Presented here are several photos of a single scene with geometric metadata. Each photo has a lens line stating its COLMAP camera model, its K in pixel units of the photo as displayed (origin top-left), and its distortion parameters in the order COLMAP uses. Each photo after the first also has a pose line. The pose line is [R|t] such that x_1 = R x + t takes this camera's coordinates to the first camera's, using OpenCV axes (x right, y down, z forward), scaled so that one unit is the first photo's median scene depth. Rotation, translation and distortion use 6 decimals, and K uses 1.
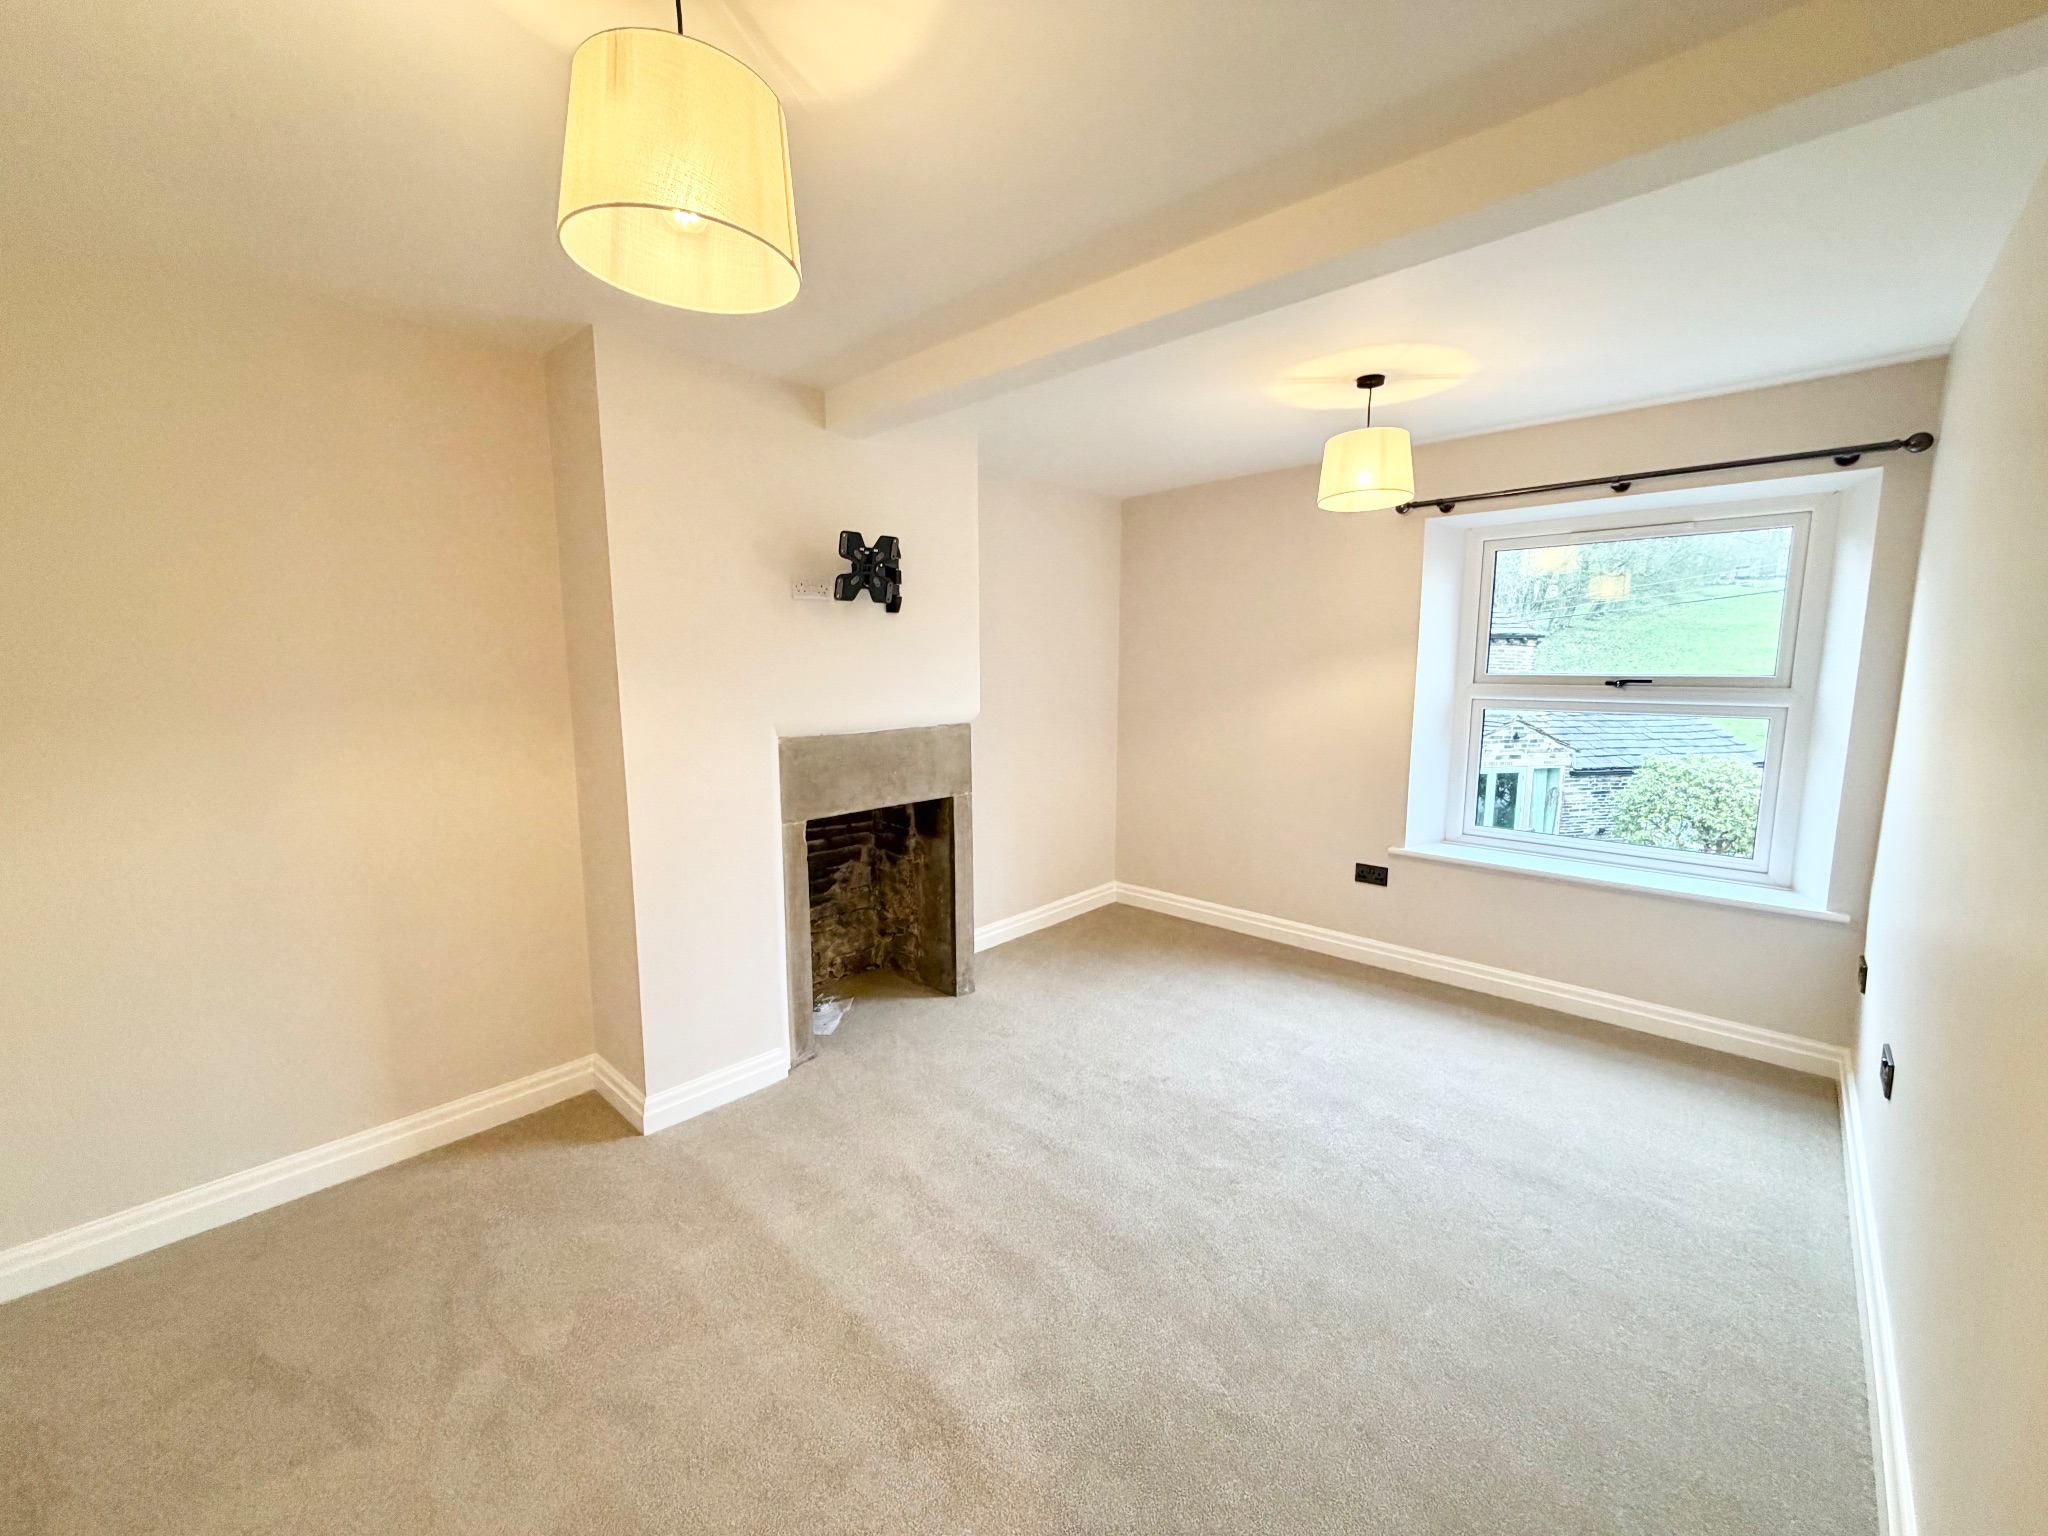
lens RADIAL K [[814.2, 0, 1024.0], [0, 814.2, 768.0], [0, 0, 1]] dist [-0.000576, -0.000045]
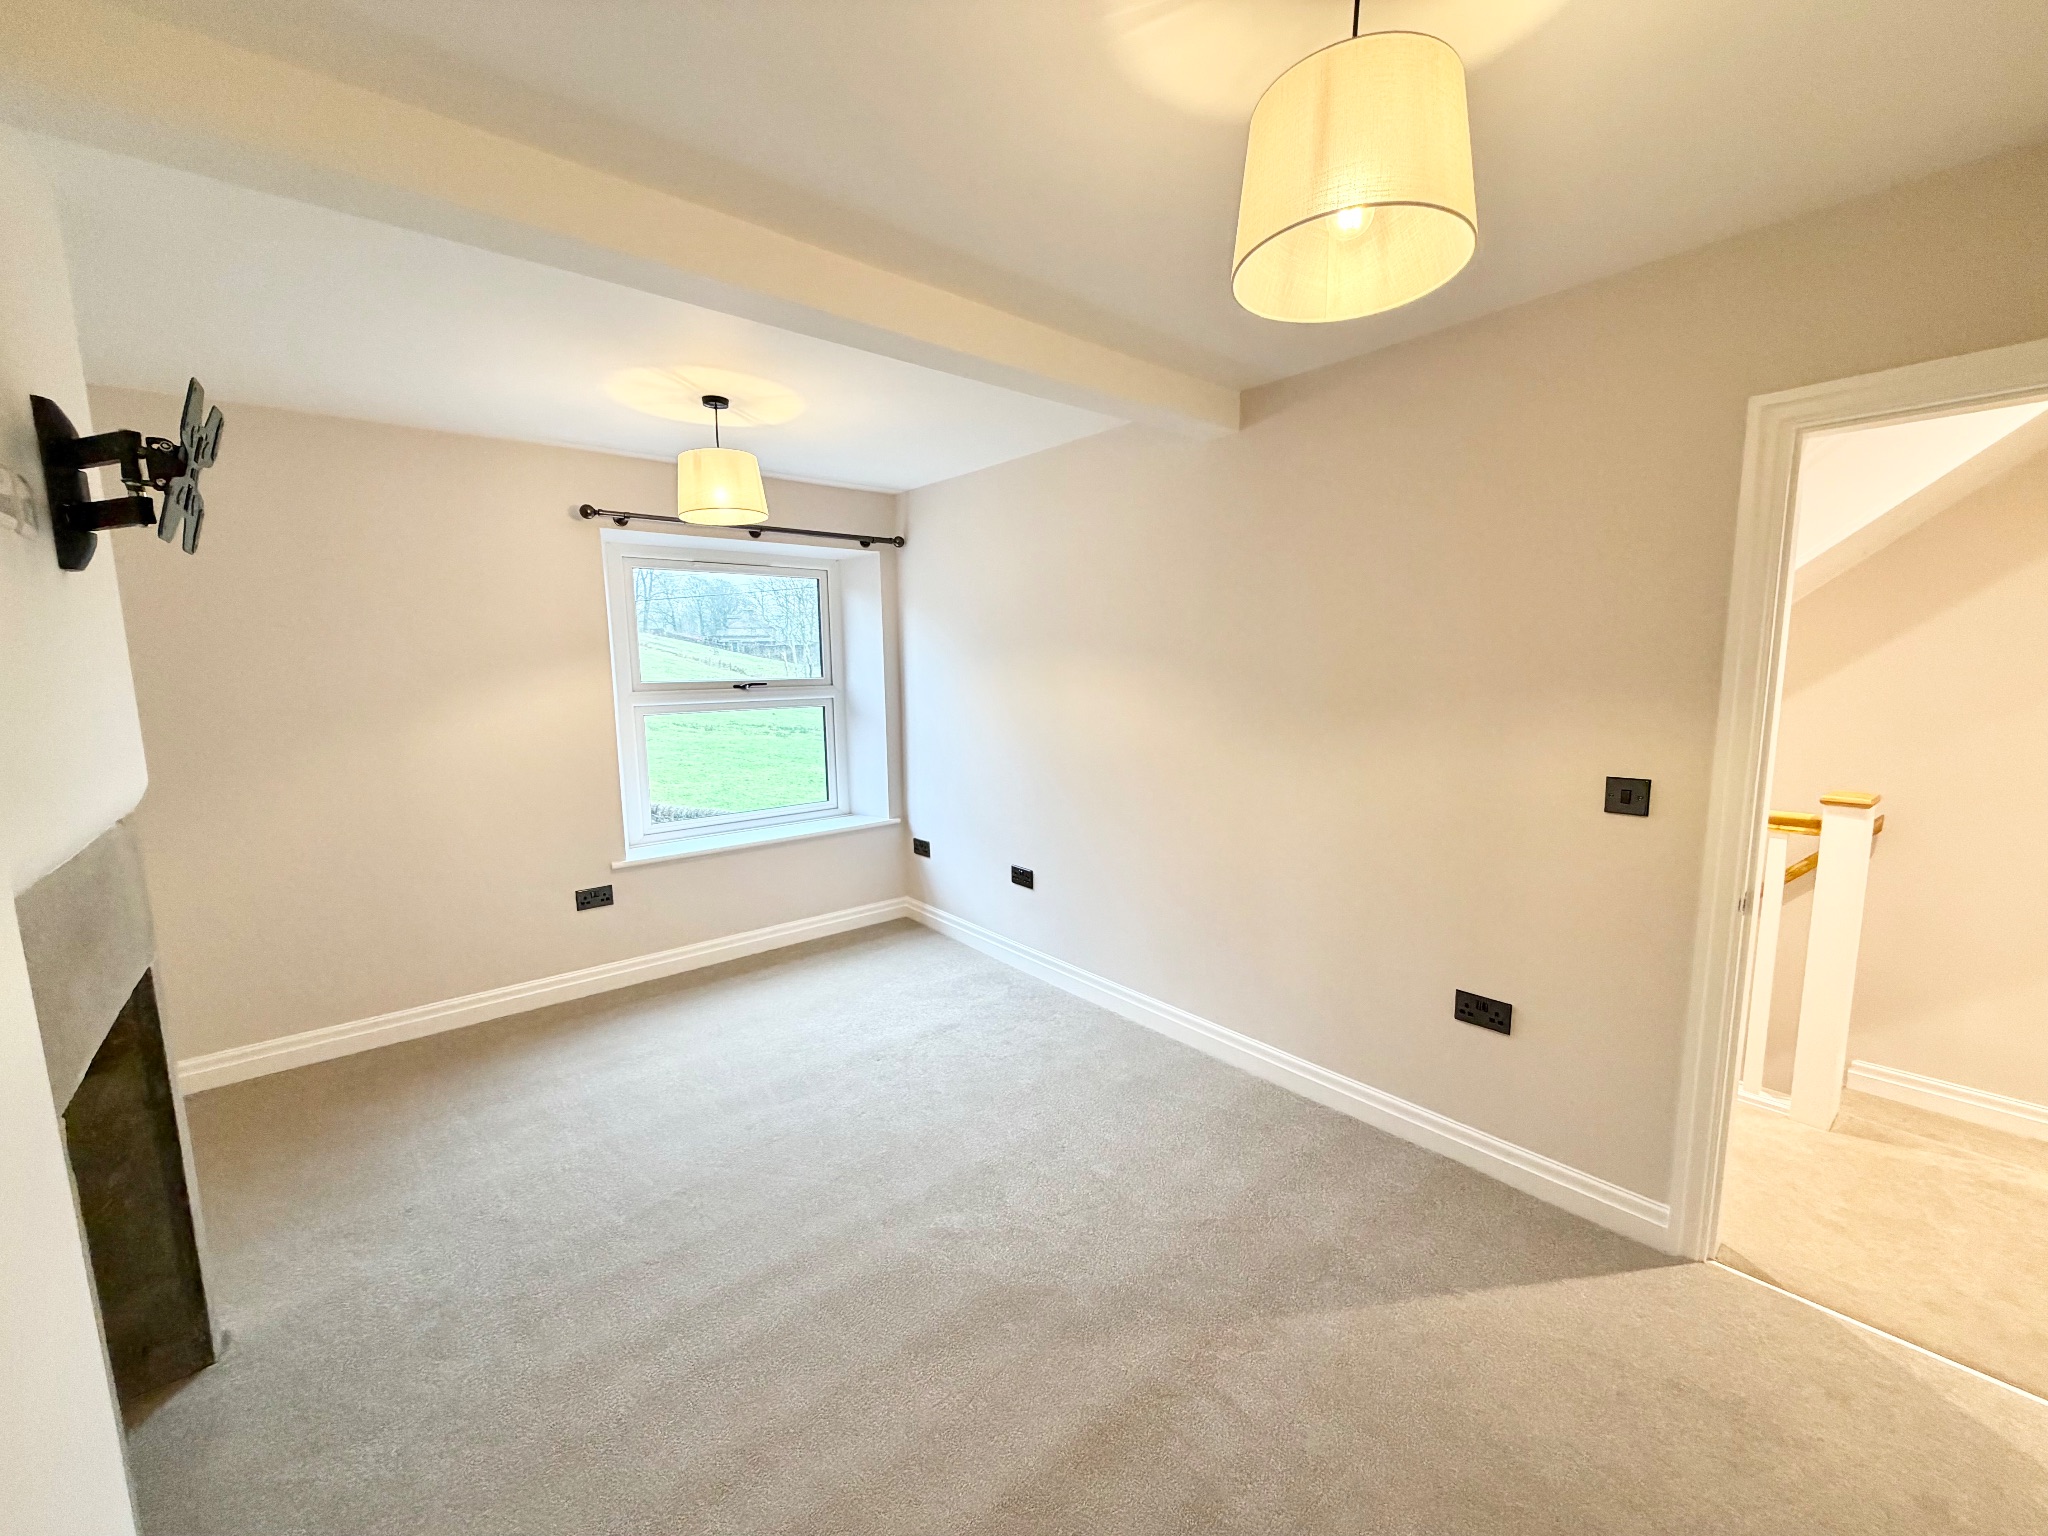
lens RADIAL K [[814.2, 0, 1024.0], [0, 814.2, 768.0], [0, 0, 1]] dist [-0.000576, -0.000045]
pose [[0.104590, -0.128528, 0.986175, -0.537227], [0.141305, 0.983474, 0.113190, -0.066492], [-0.984426, 0.127513, 0.121024, 0.474747]]
